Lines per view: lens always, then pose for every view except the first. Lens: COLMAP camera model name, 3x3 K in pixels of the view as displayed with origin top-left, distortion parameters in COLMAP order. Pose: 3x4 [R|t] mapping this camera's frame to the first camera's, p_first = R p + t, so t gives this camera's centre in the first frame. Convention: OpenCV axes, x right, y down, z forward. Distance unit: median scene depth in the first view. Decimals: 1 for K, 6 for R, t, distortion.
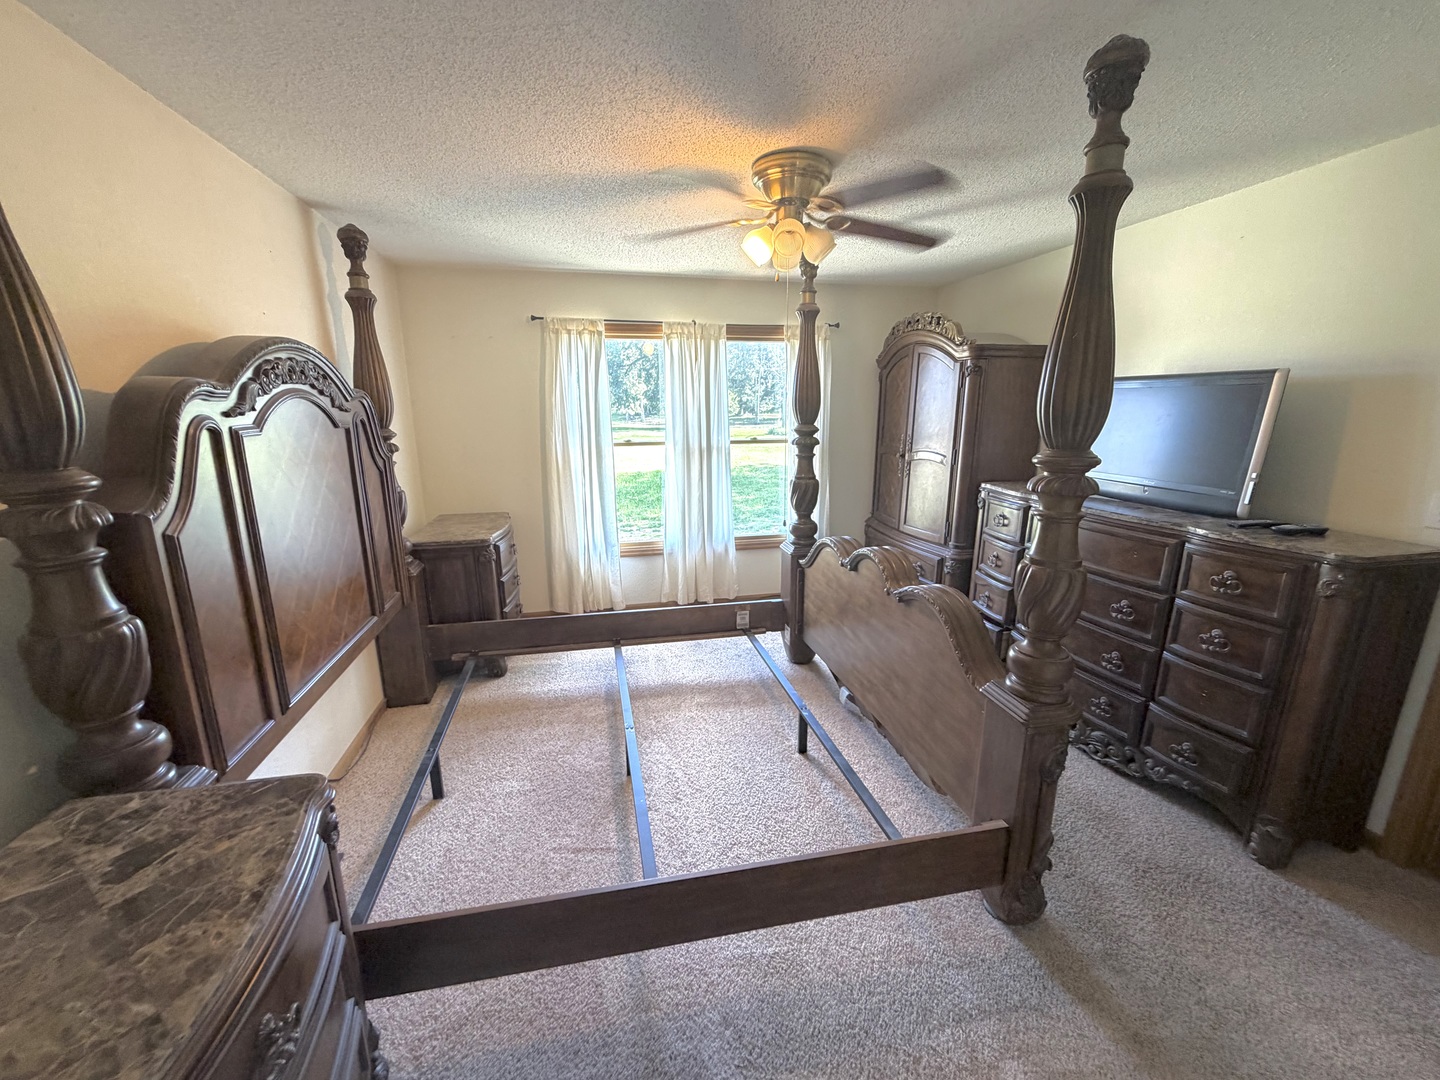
lens RADIAL K [[577.7, 0, 700.6], [0, 577.7, 534.2], [0, 0, 1]] dist [0.000216, 0.000108]
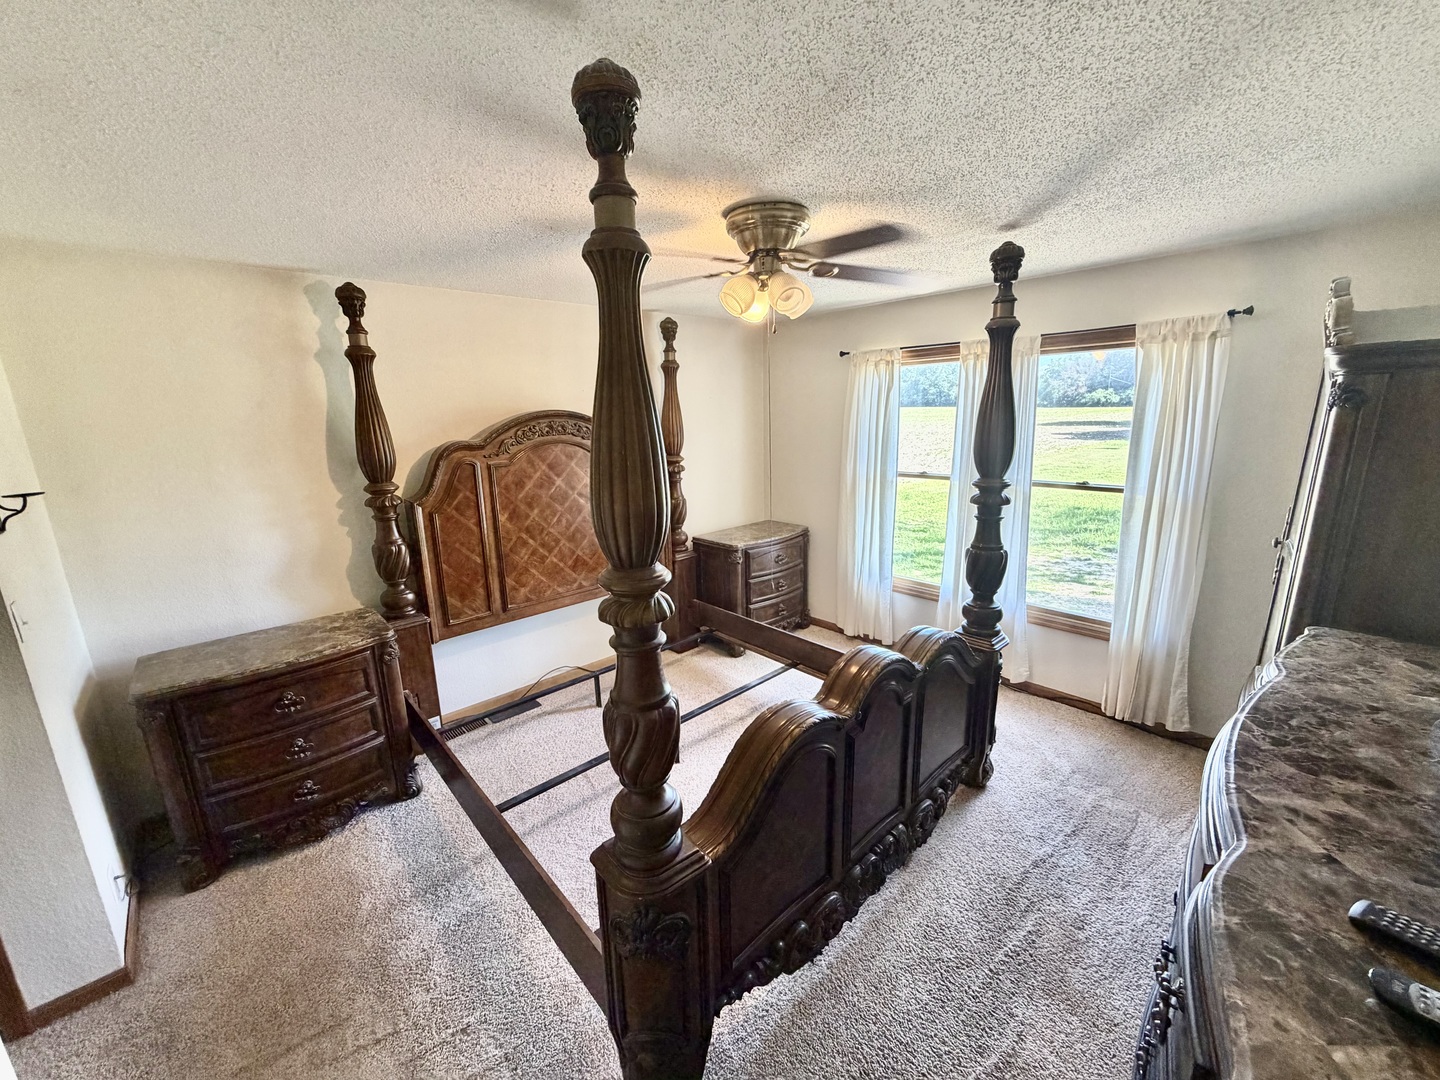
lens RADIAL K [[568.7, 0, 723.7], [0, 568.7, 538.9], [0, 0, 1]] dist [0.000098, 0.000253]
pose [[0.523091, 0.180101, -0.833030, 0.615869], [-0.168803, 0.979948, 0.105867, -0.126965], [0.835393, 0.085240, 0.543004, 0.307923]]
